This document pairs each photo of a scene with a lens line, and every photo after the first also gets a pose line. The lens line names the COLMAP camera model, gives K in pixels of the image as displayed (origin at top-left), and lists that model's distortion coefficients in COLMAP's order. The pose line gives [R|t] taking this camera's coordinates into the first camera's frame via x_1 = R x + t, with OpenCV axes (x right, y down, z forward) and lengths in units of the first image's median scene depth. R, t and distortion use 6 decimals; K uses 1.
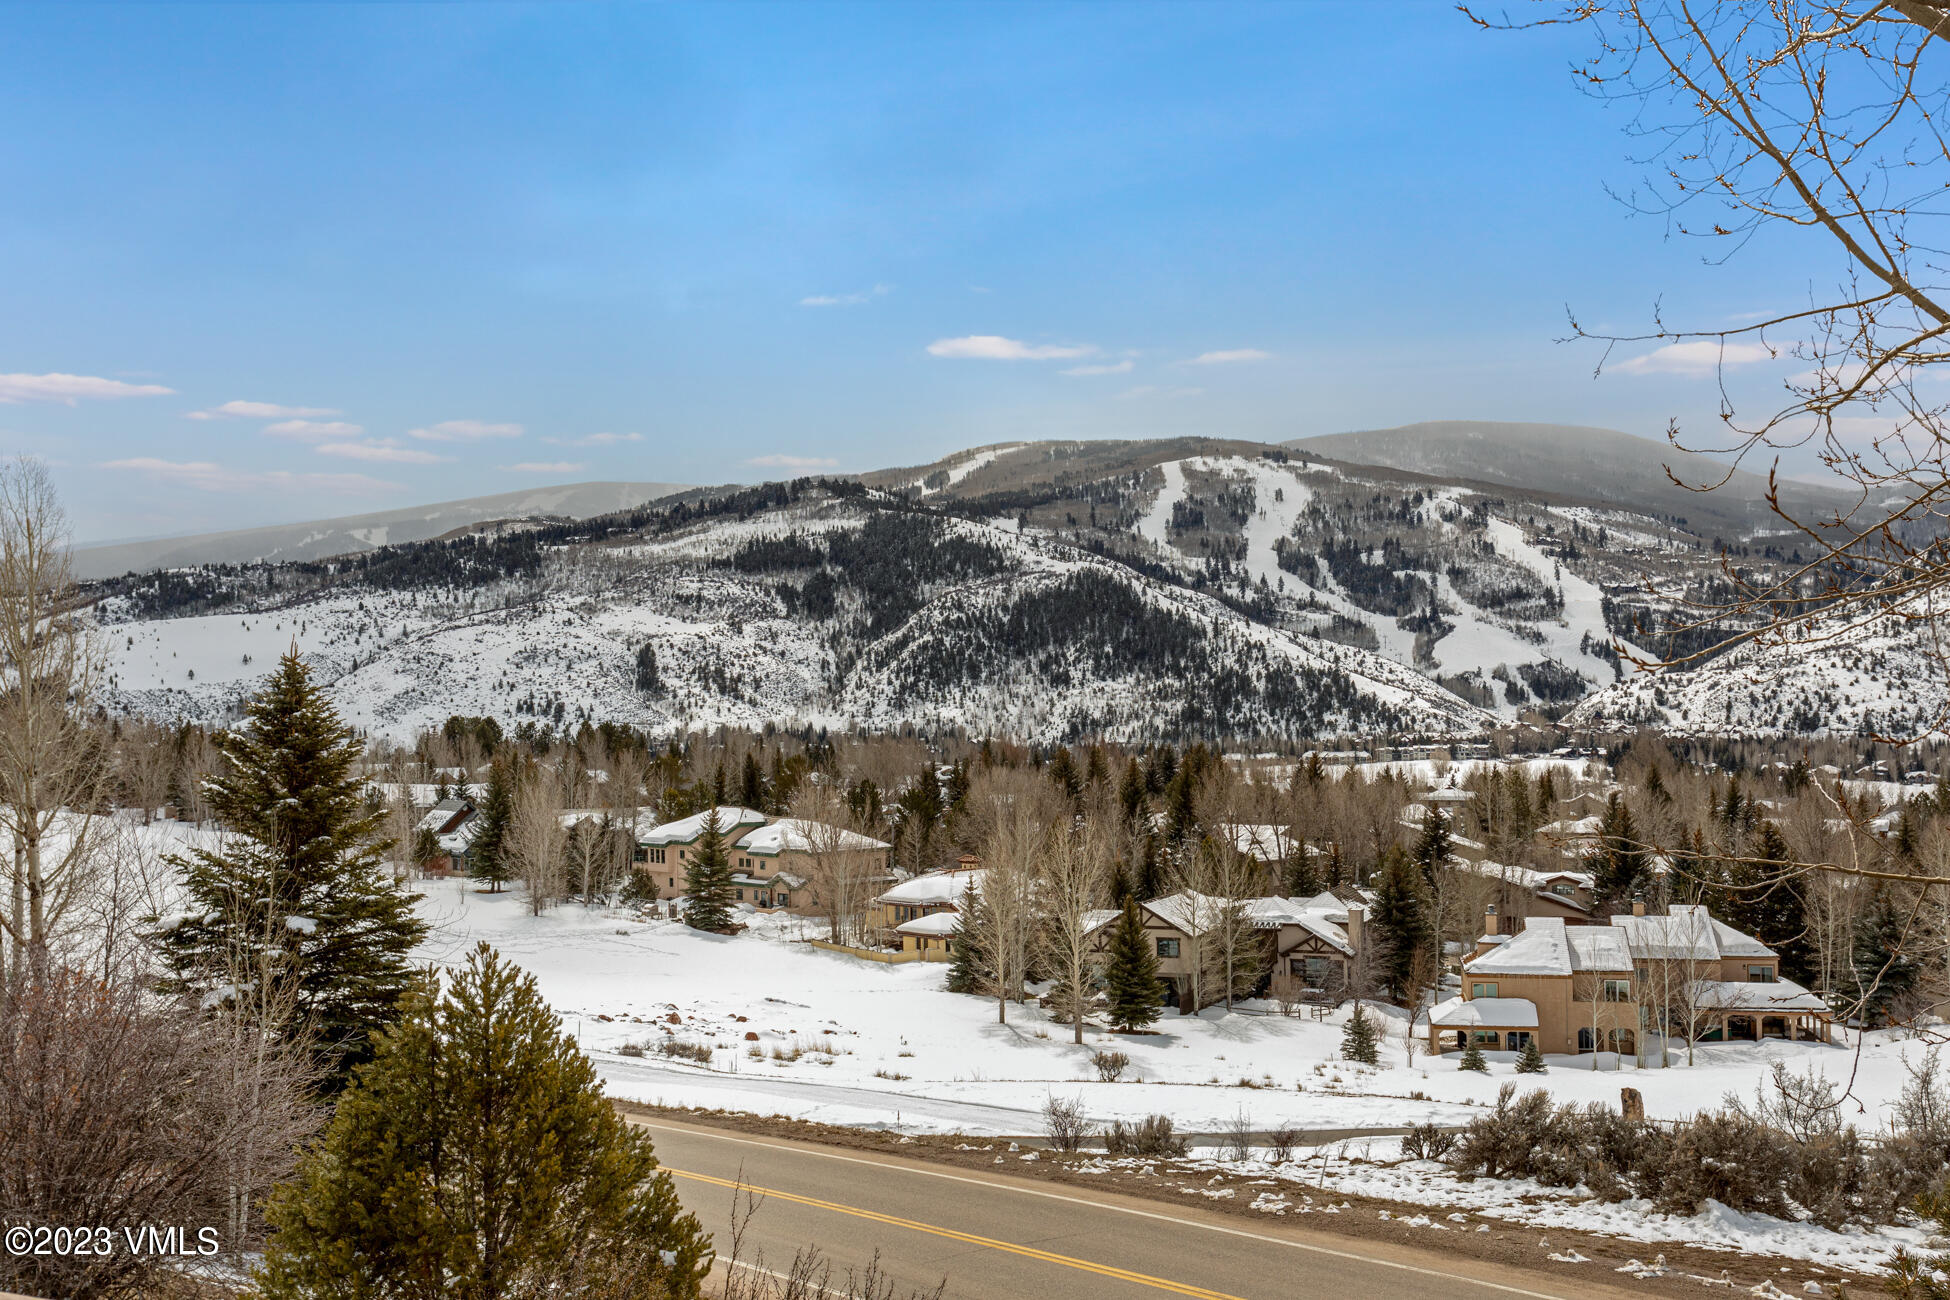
lens RADIAL K [[2029.9, 0, 820.4], [0, 2029.9, 395.8], [0, 0, 1]] dist [0.039572, 0.000000]
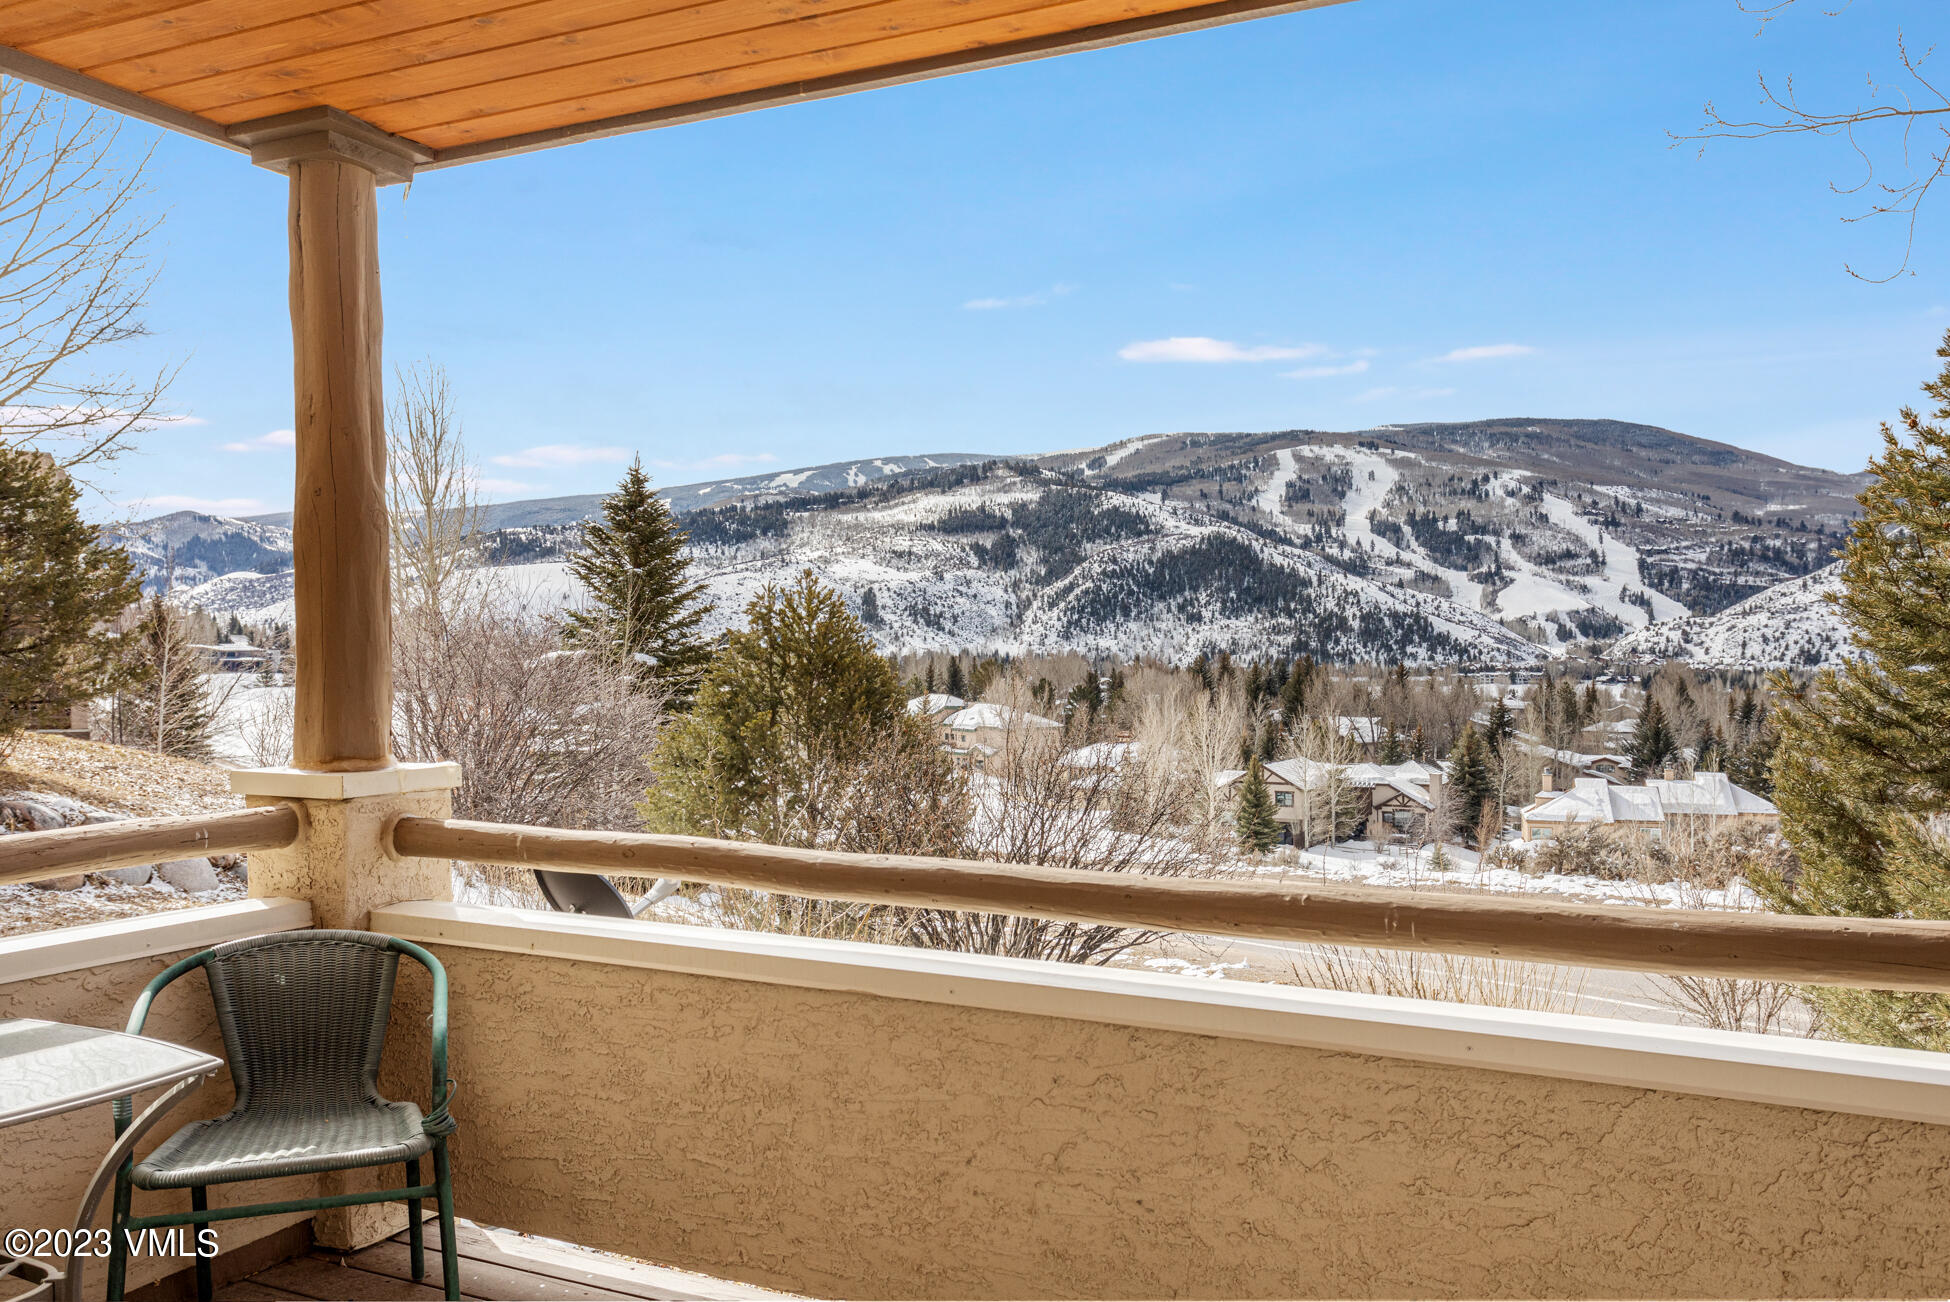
lens RADIAL K [[1669.8, 0, 807.3], [0, 1669.8, 734.1], [0, 0, 1]] dist [0.040952, 0.009352]
pose [[0.997415, 0.004547, -0.071714, -0.048226], [-0.004343, 0.999986, 0.002994, 0.211640], [0.071726, -0.002674, 0.997421, -0.061456]]
